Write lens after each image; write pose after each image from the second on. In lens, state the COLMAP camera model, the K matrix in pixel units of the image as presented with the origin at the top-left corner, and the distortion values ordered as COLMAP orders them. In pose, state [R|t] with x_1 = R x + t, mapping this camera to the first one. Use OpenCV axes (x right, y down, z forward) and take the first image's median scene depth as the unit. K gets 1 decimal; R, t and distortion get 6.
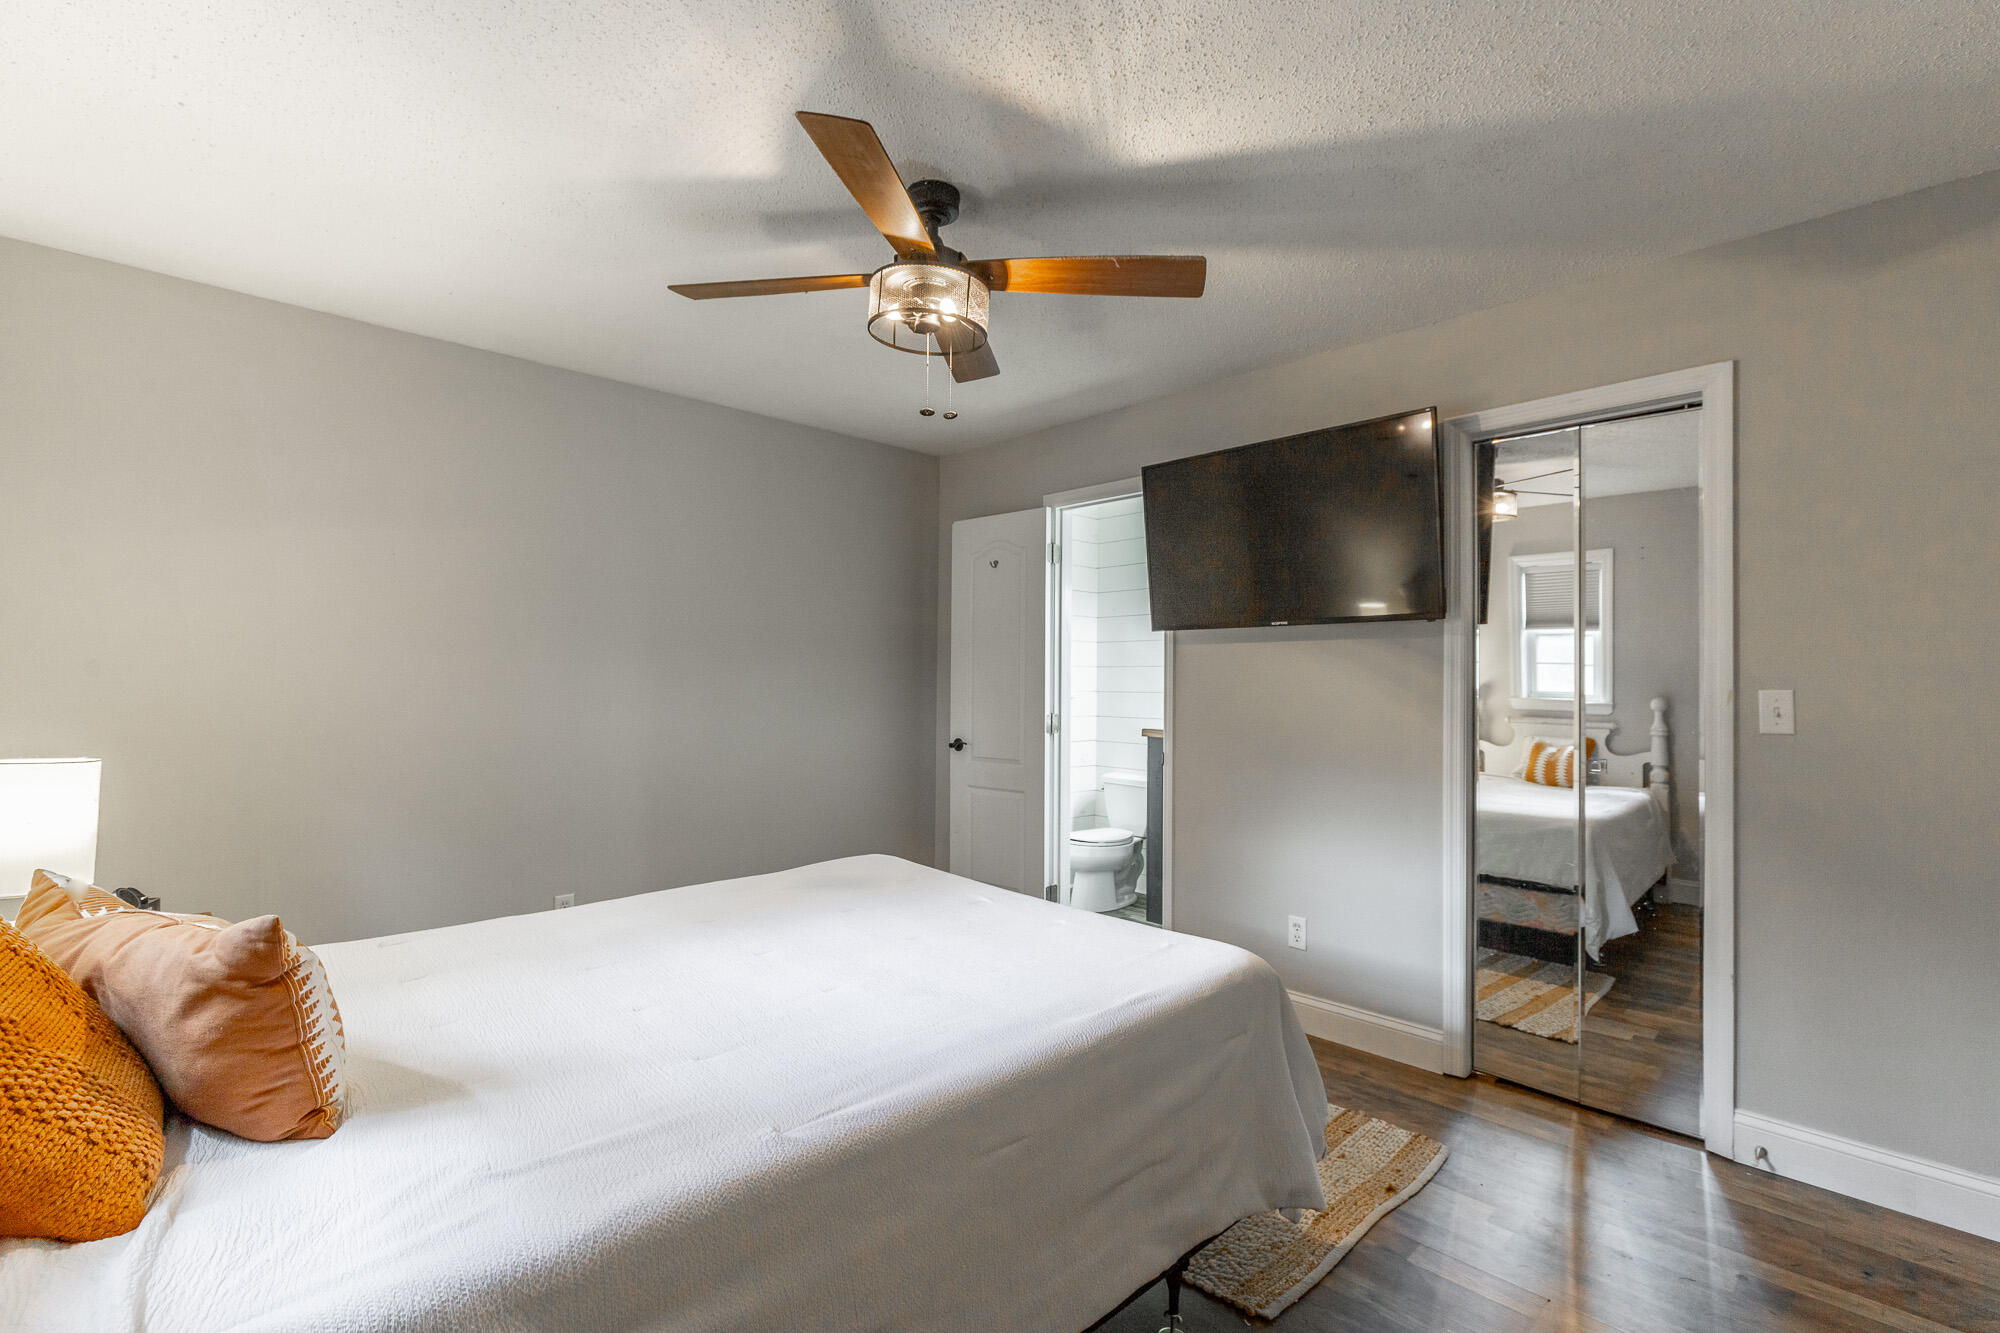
lens RADIAL K [[912.1, 0, 1008.4], [0, 912.1, 687.2], [0, 0, 1]] dist [0.012678, 0.000116]
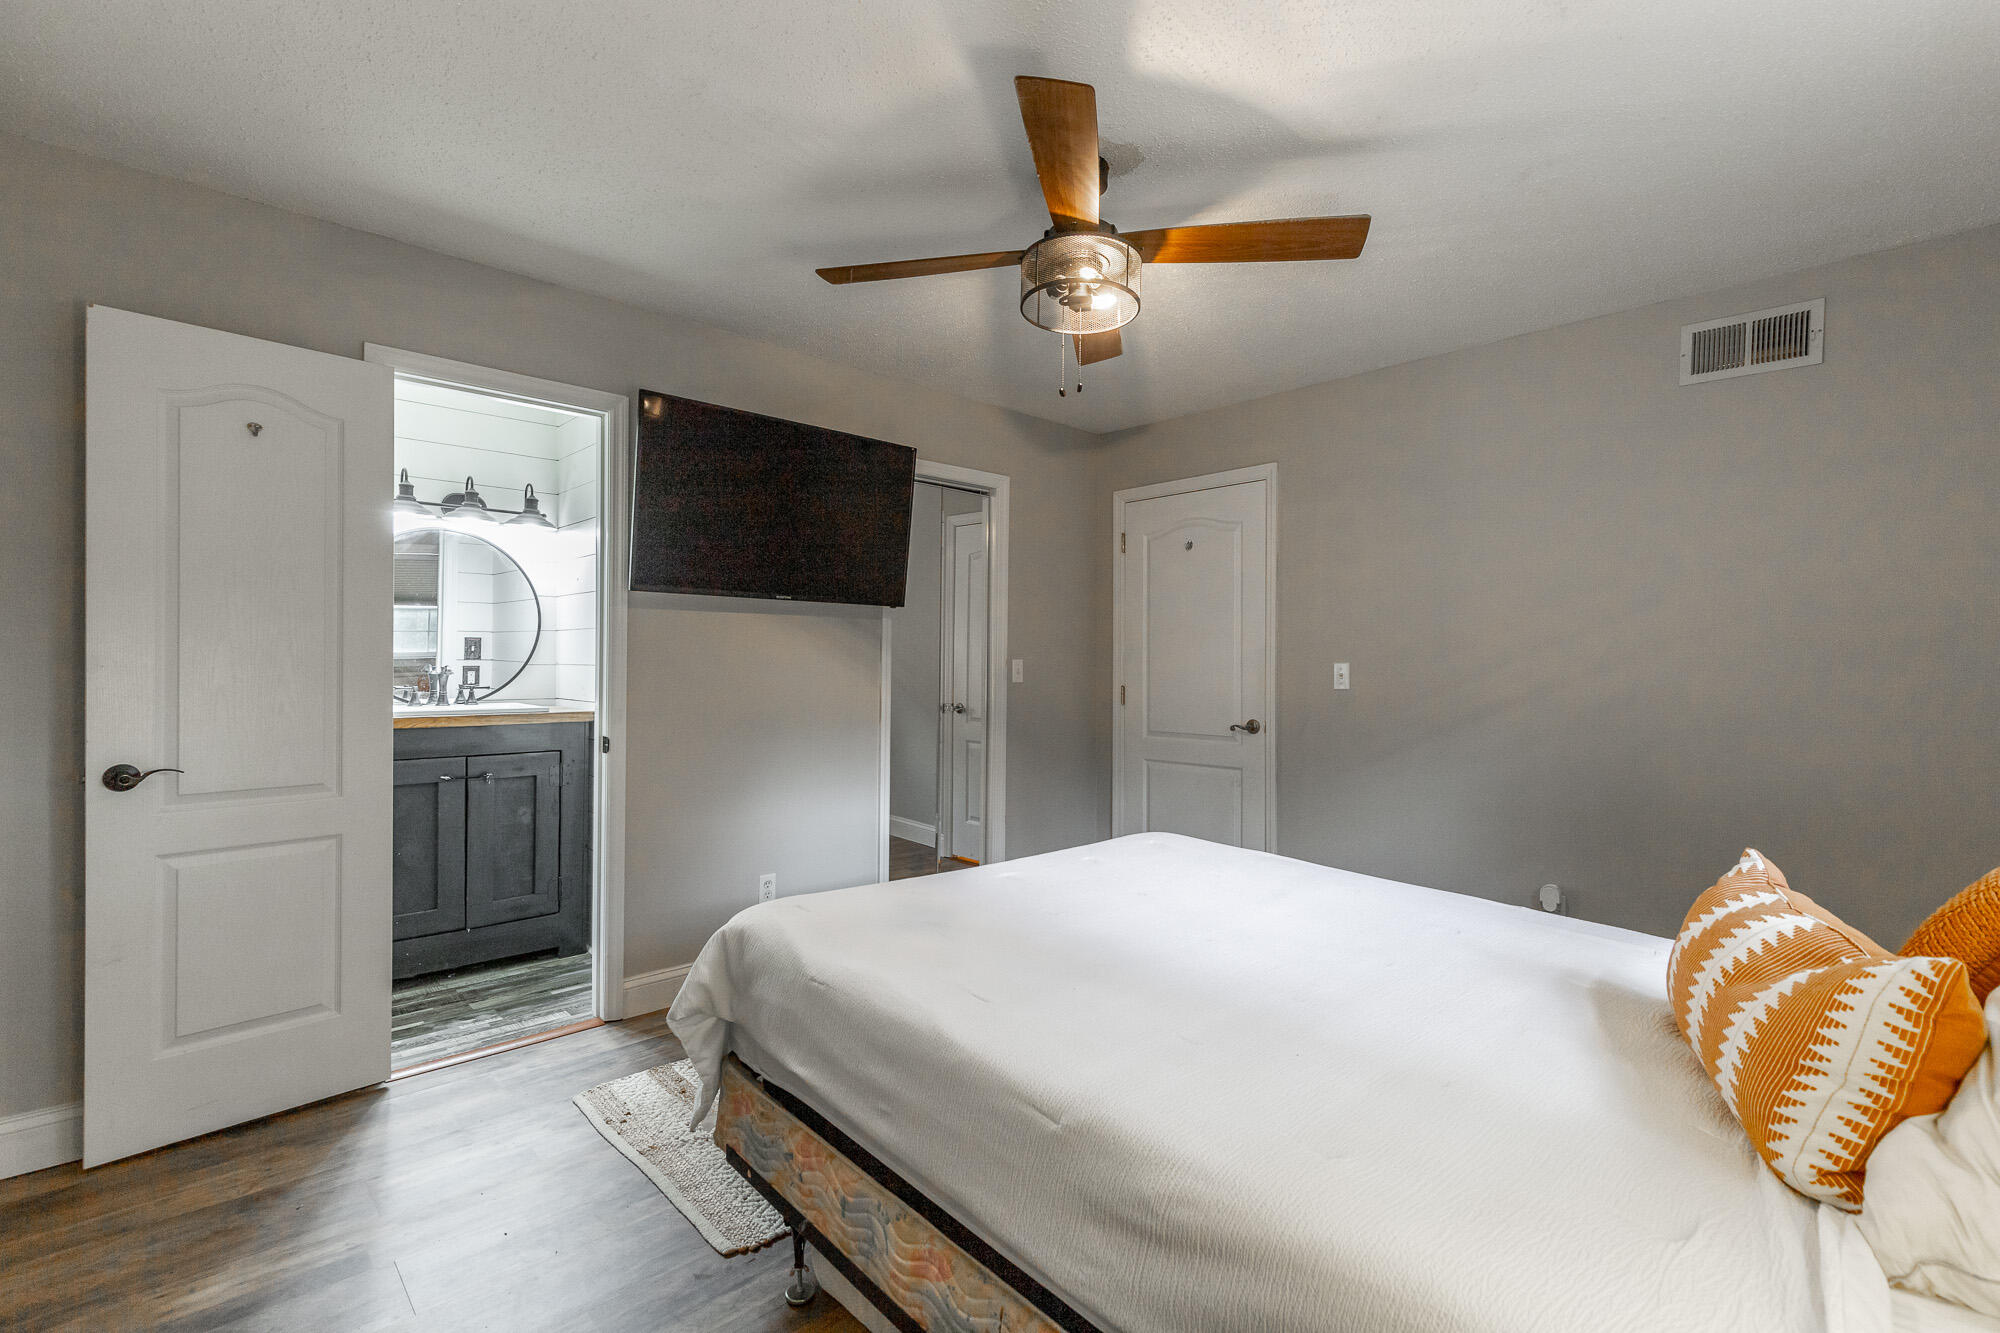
lens RADIAL K [[912.1, 0, 1008.4], [0, 912.1, 687.2], [0, 0, 1]] dist [0.012678, 0.000116]
pose [[-0.005495, -0.038494, 0.999244, -0.745844], [-0.004479, 0.999250, 0.038470, -0.008197], [-0.999975, -0.004264, -0.005664, 0.736865]]
